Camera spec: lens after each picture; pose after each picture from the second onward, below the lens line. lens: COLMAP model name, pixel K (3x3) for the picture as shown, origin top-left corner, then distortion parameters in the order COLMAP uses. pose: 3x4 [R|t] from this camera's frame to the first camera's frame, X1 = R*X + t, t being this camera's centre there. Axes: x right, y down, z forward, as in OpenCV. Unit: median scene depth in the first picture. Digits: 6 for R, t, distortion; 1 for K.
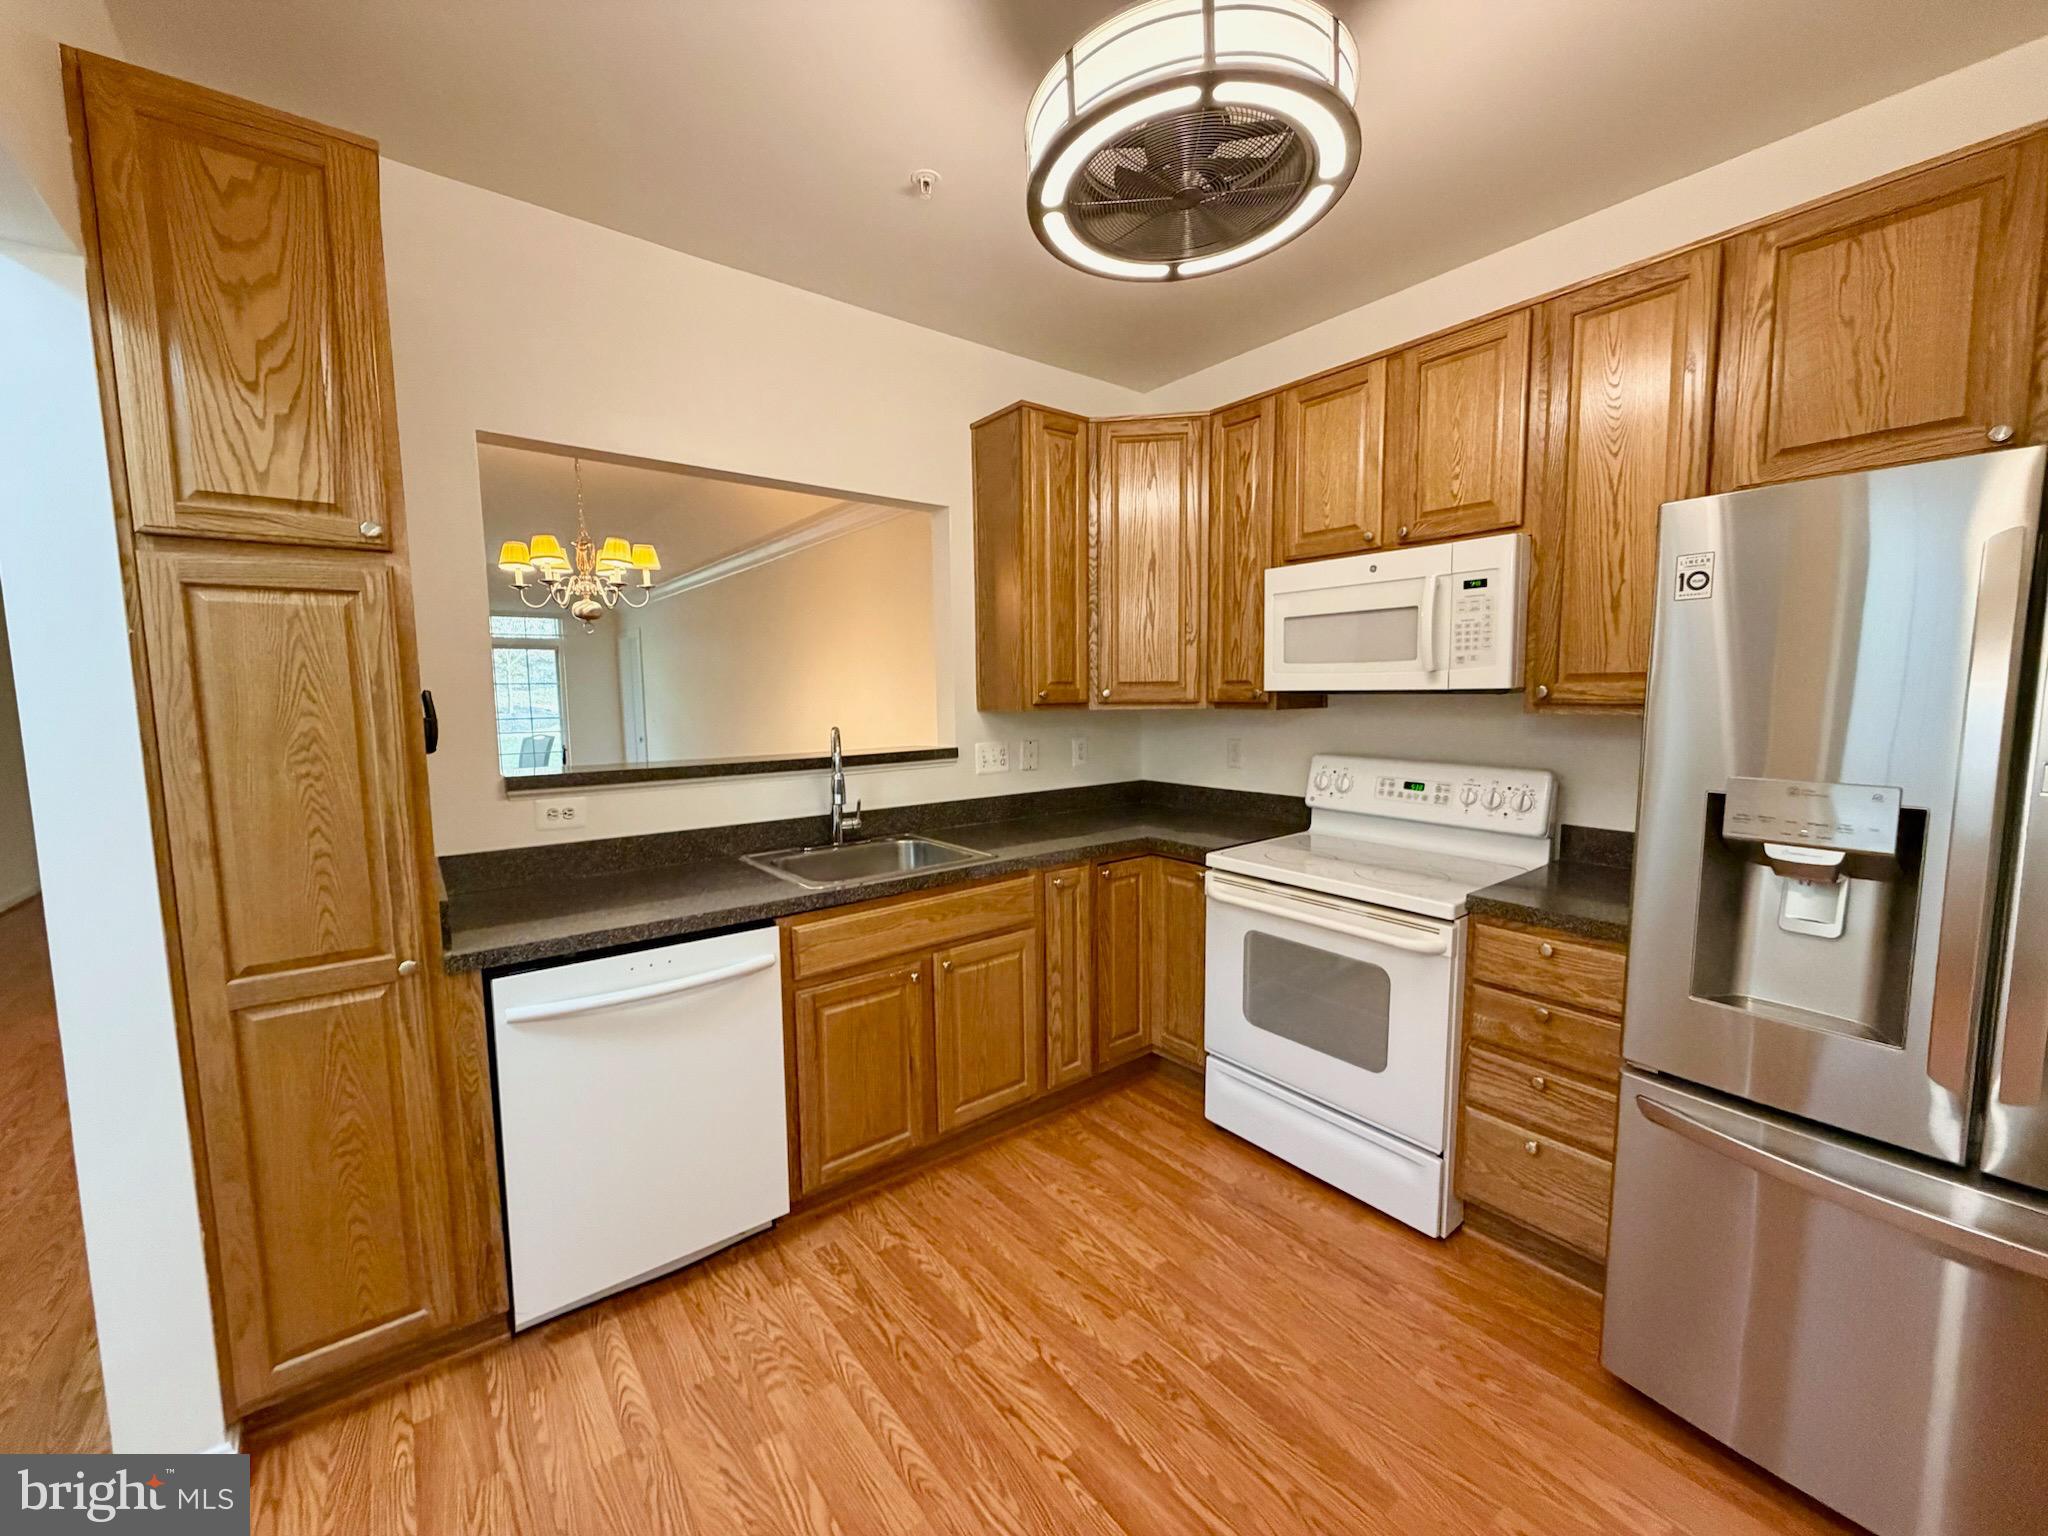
lens RADIAL K [[830.3, 0, 1024.0], [0, 830.3, 768.0], [0, 0, 1]] dist [0.001967, -0.000119]
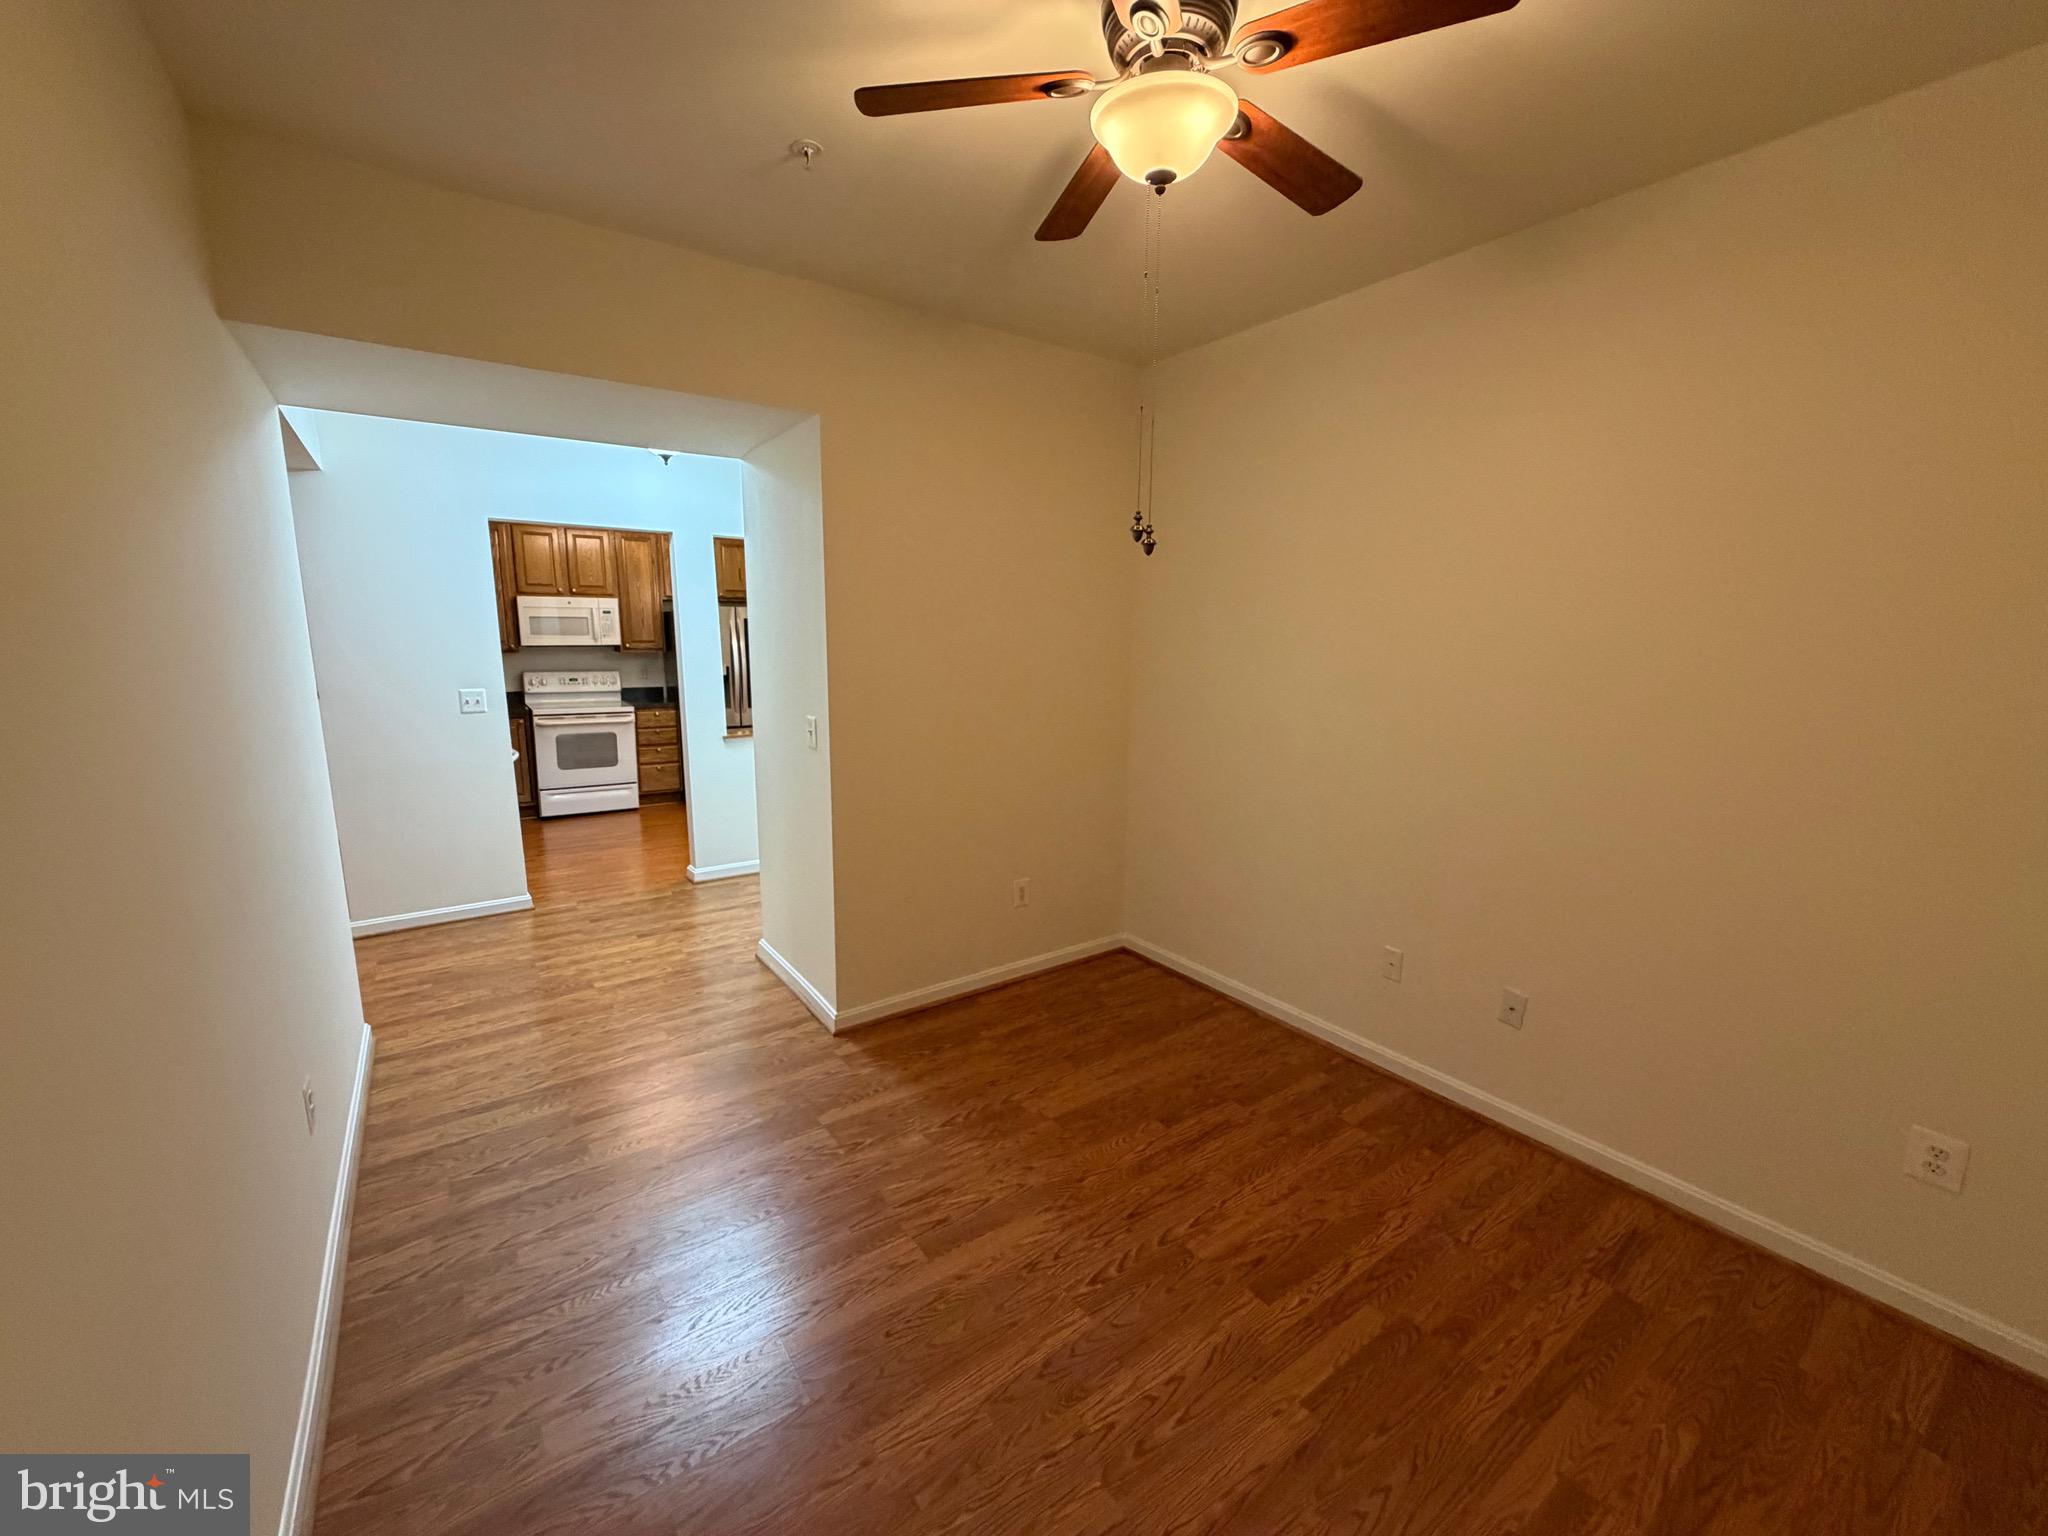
lens RADIAL K [[830.3, 0, 1024.0], [0, 830.3, 768.0], [0, 0, 1]] dist [0.001967, -0.000119]
pose [[0.047515, -0.155584, 0.986679, -2.465277], [0.101670, 0.983418, 0.150174, 0.052120], [-0.993683, 0.093180, 0.062545, -0.706085]]
